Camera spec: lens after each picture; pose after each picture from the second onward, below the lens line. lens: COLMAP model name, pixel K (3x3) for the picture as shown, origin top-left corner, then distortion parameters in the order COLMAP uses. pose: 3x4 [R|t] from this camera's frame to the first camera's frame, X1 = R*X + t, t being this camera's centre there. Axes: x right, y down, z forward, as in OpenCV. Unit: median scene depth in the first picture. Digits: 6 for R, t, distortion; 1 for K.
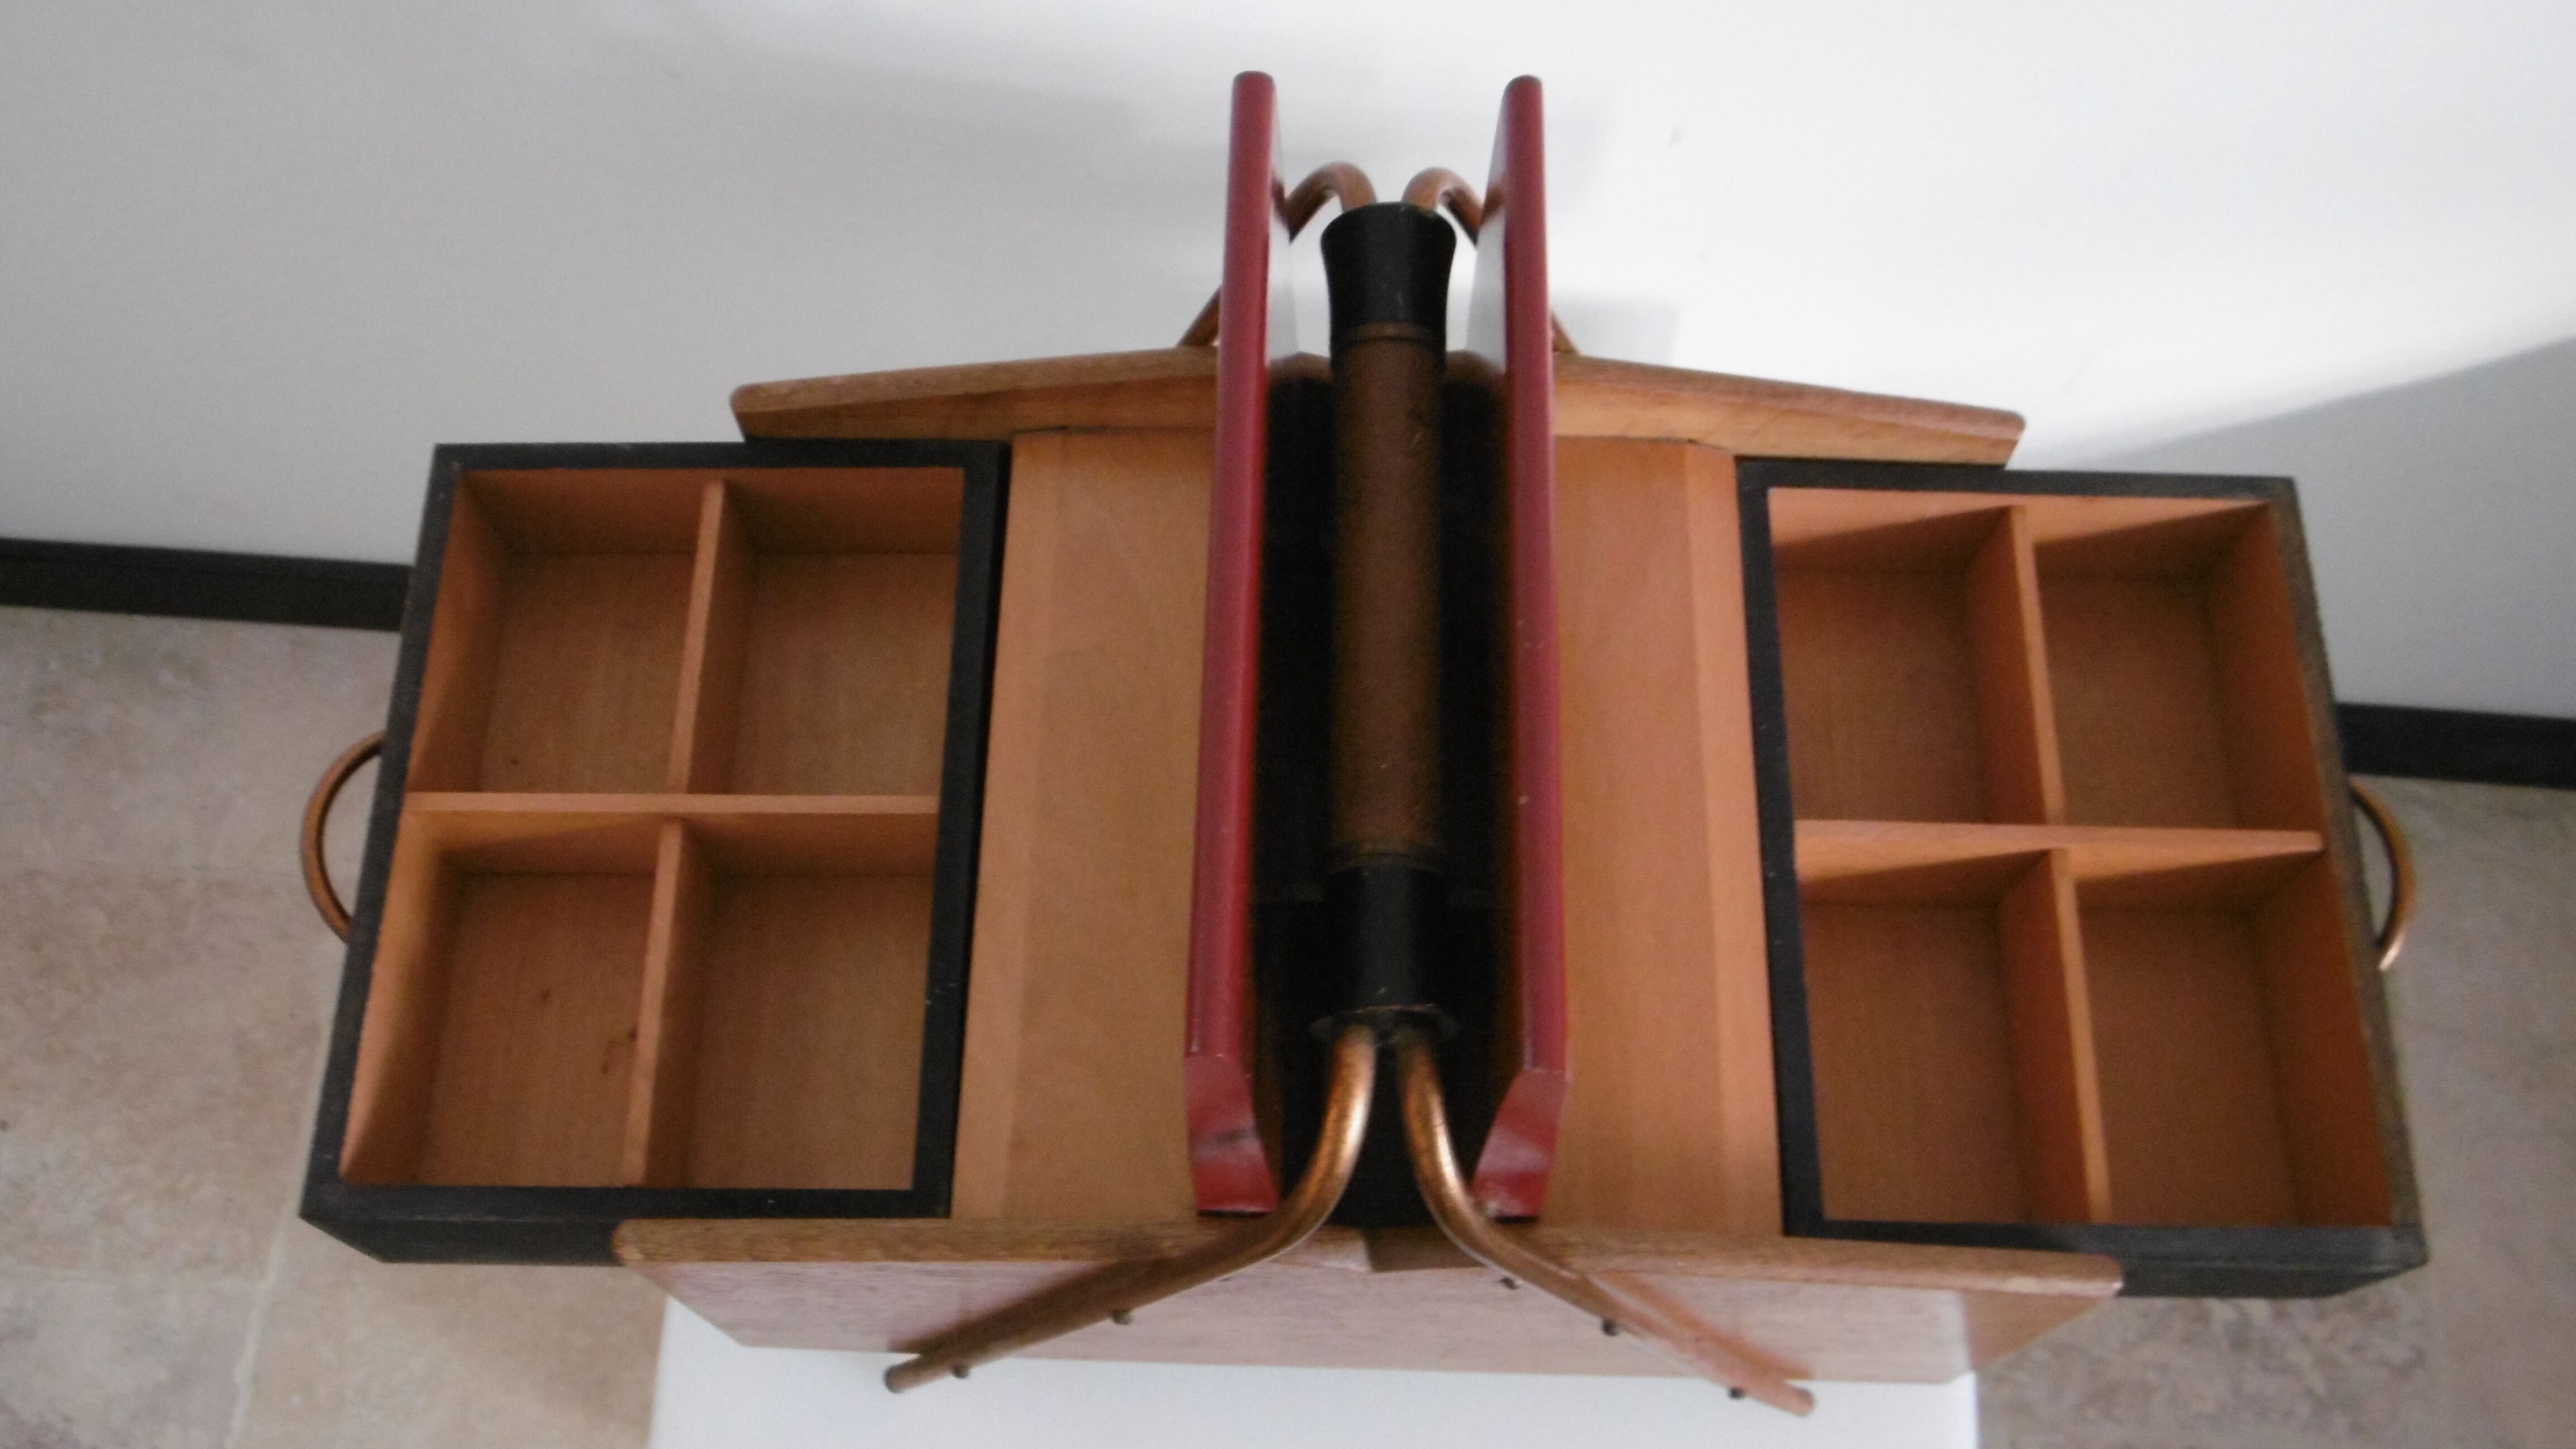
lens RADIAL K [[2360.9, 0, 1288.0], [0, 2360.9, 724.5], [0, 0, 1]] dist [-0.052047, 0.000996]
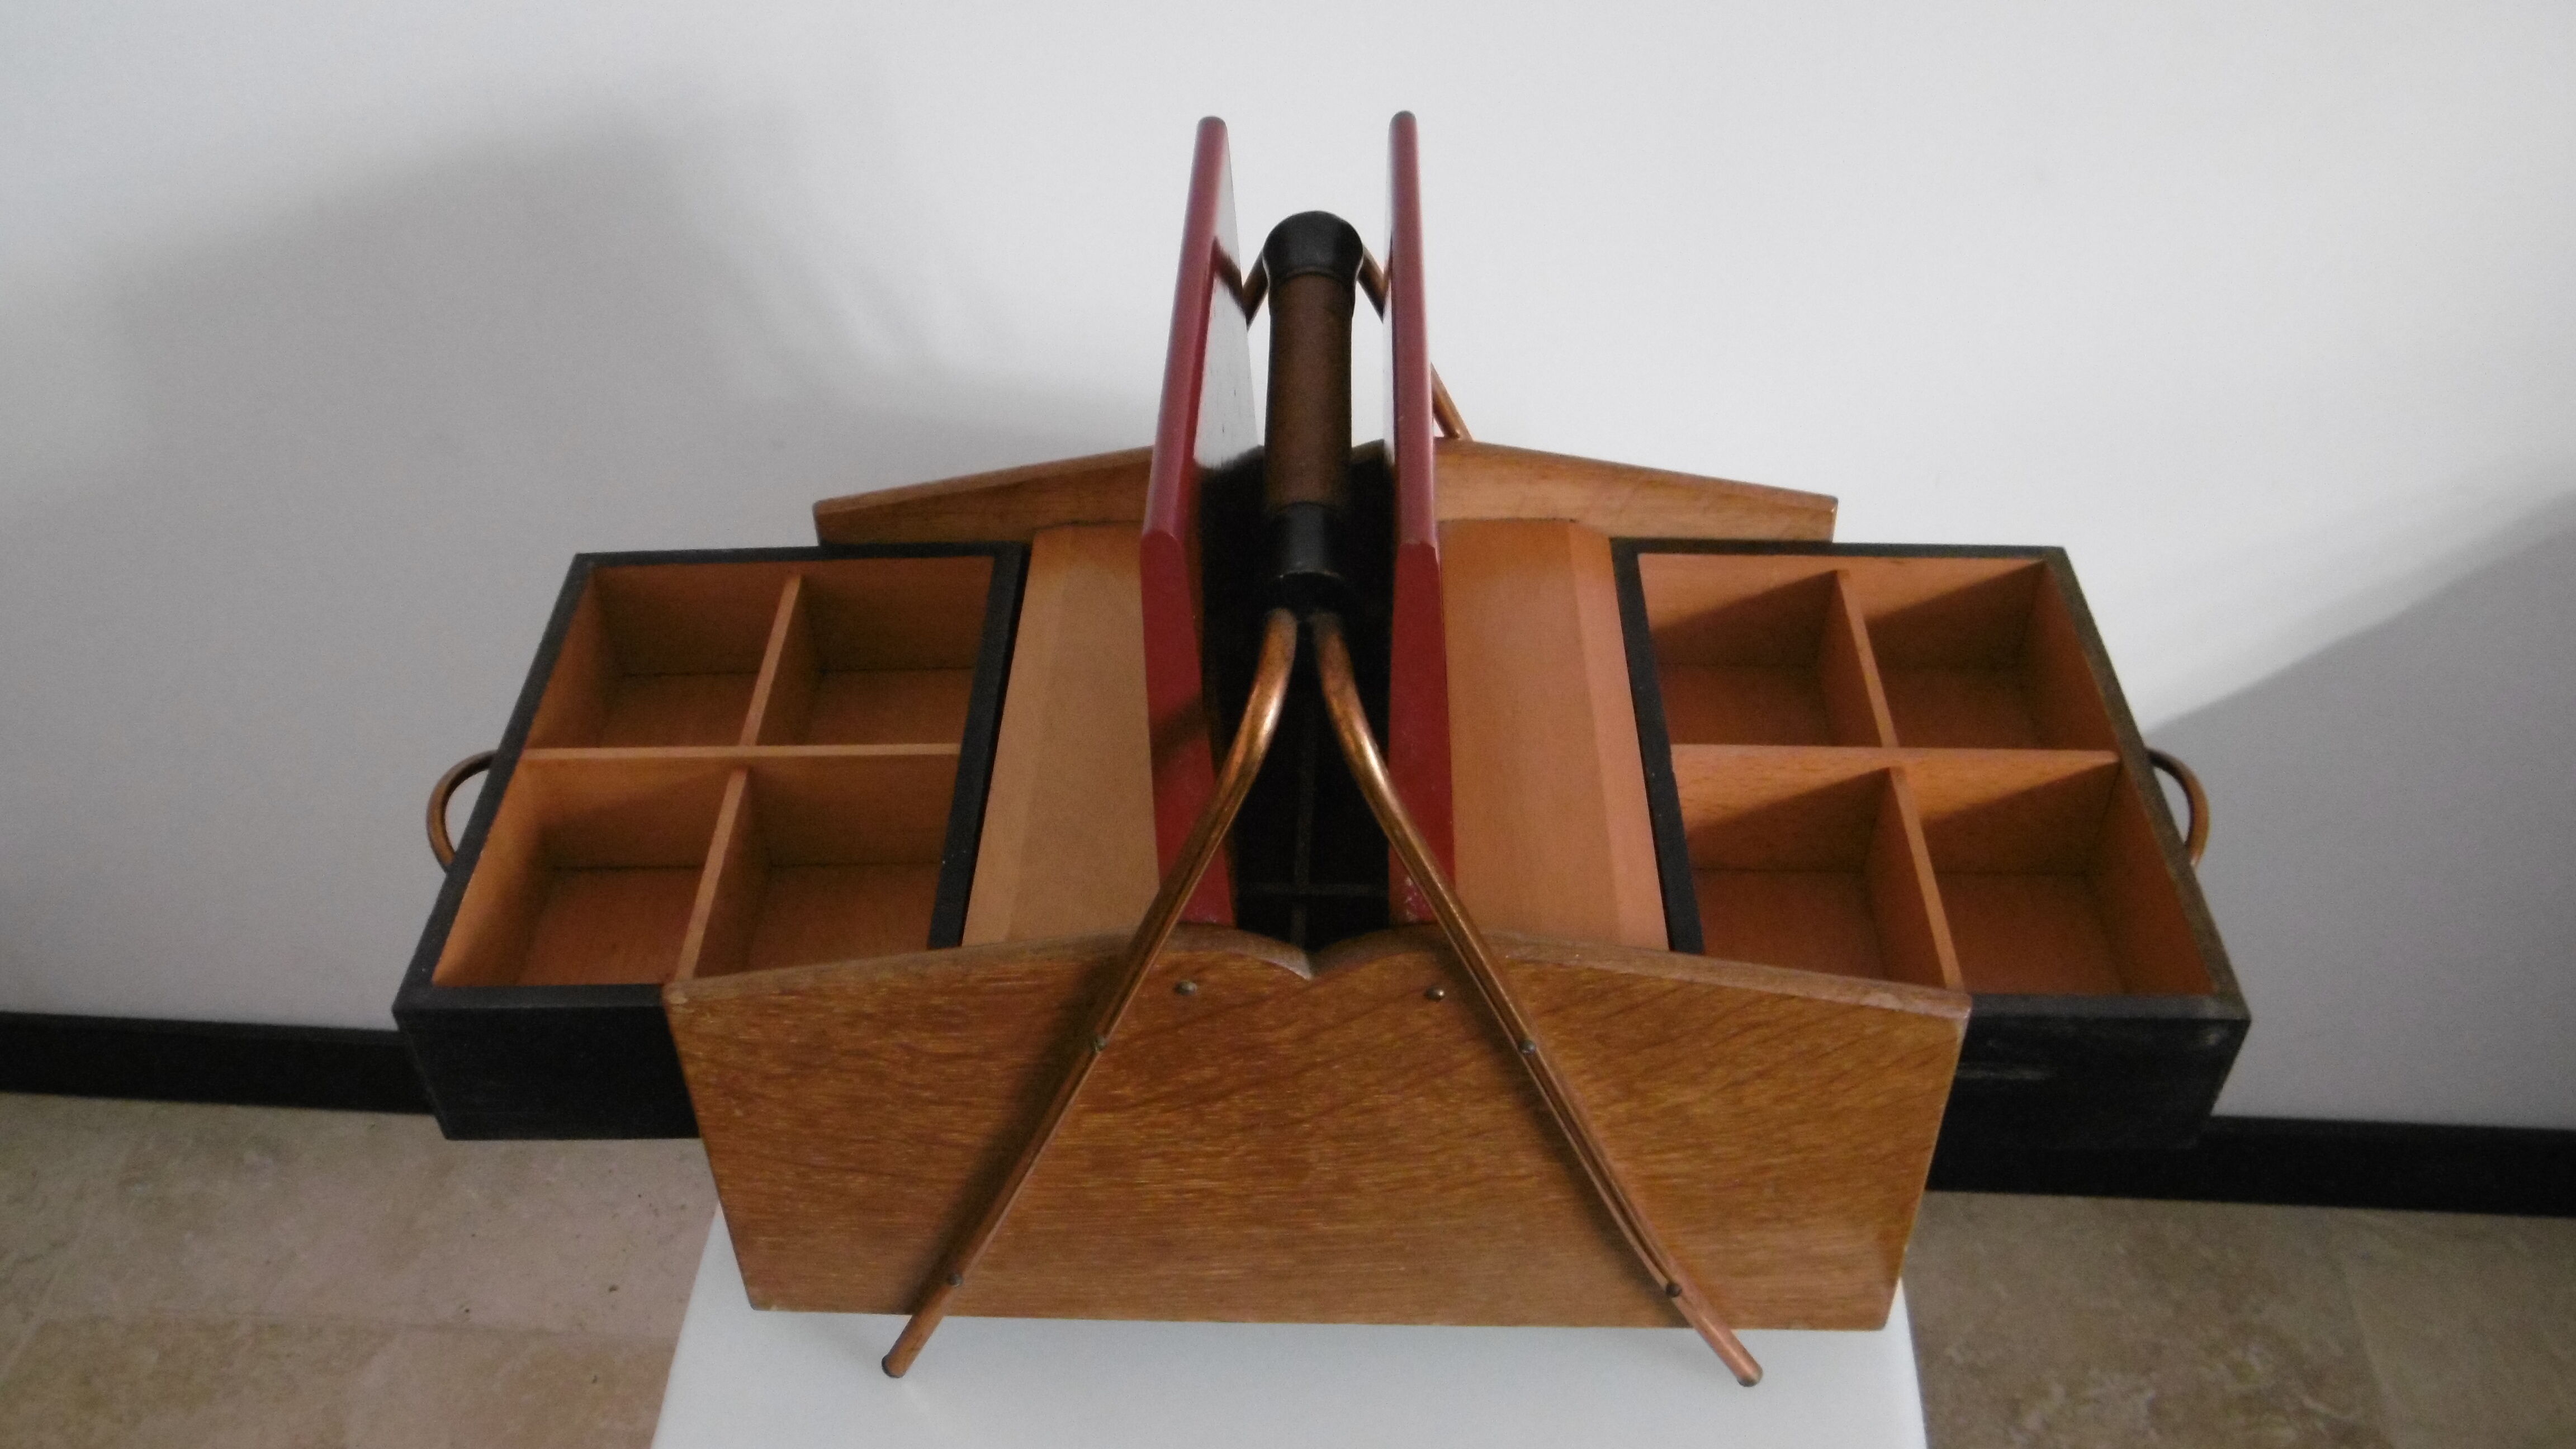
lens RADIAL K [[2343.9, 0, 1299.9], [0, 2343.9, 713.9], [0, 0, 1]] dist [-0.064105, 0.003756]
pose [[0.999756, -0.020011, -0.009352, 0.021297], [0.013791, 0.896224, -0.443388, 0.313949], [0.017254, 0.443151, 0.896281, -0.045181]]
